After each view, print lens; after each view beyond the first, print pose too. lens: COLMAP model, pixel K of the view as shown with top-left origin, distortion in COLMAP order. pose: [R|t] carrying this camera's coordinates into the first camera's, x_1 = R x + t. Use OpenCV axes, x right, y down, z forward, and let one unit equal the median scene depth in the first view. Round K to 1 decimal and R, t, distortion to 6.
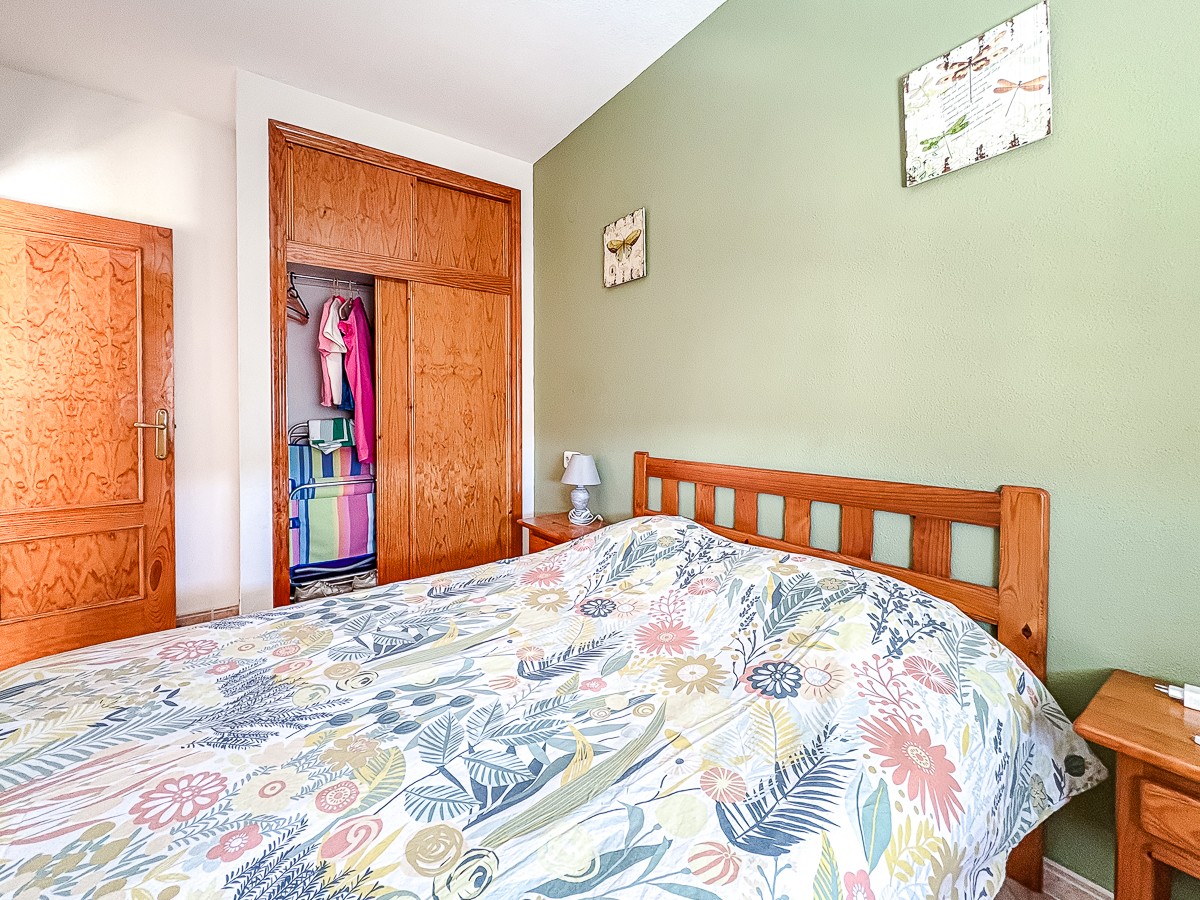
lens RADIAL K [[489.7, 0, 596.8], [0, 489.7, 465.3], [0, 0, 1]] dist [-0.000746, -0.000444]
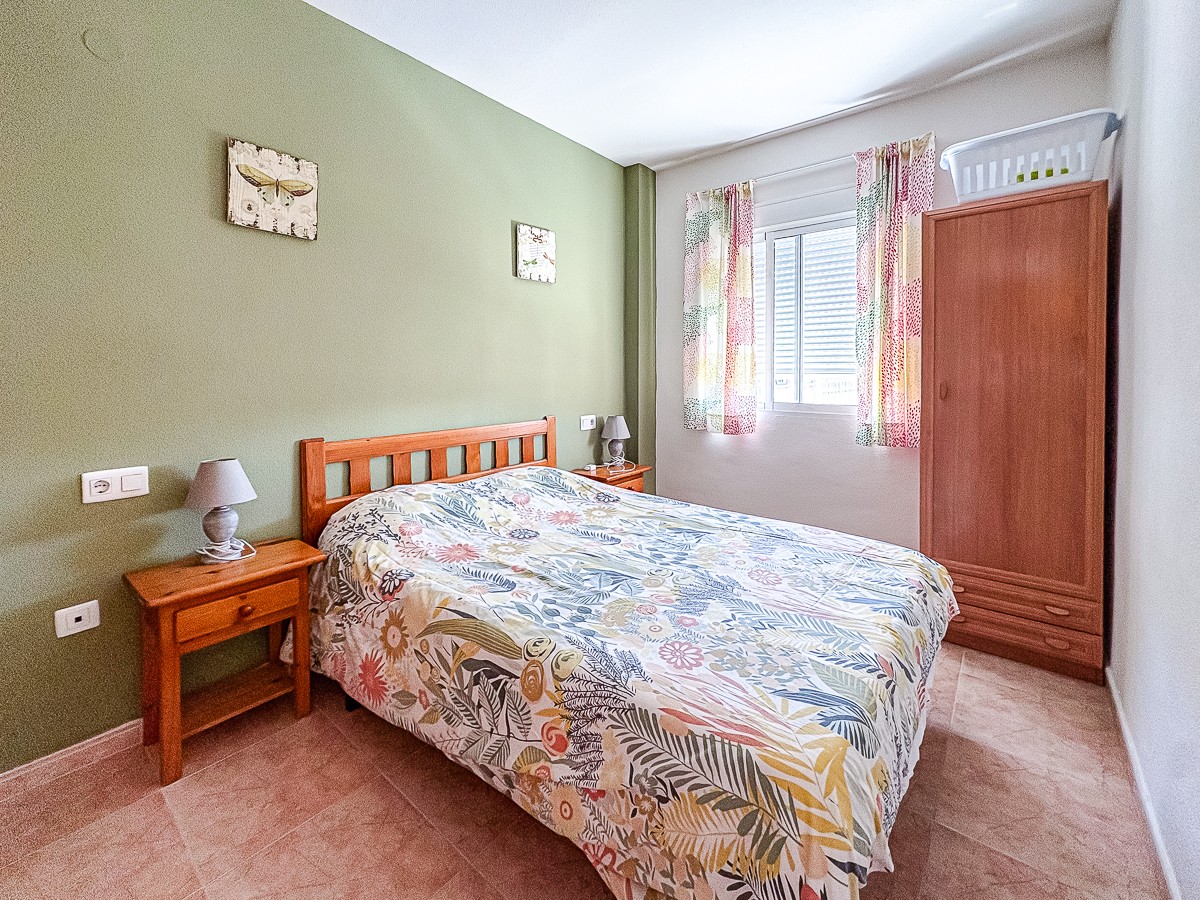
lens RADIAL K [[489.7, 0, 596.8], [0, 489.7, 465.3], [0, 0, 1]] dist [-0.000746, -0.000444]
pose [[-0.238664, -0.180579, 0.954165, -1.511578], [0.104546, 0.972070, 0.210117, -0.192259], [-0.965458, 0.149902, -0.213120, 1.199779]]
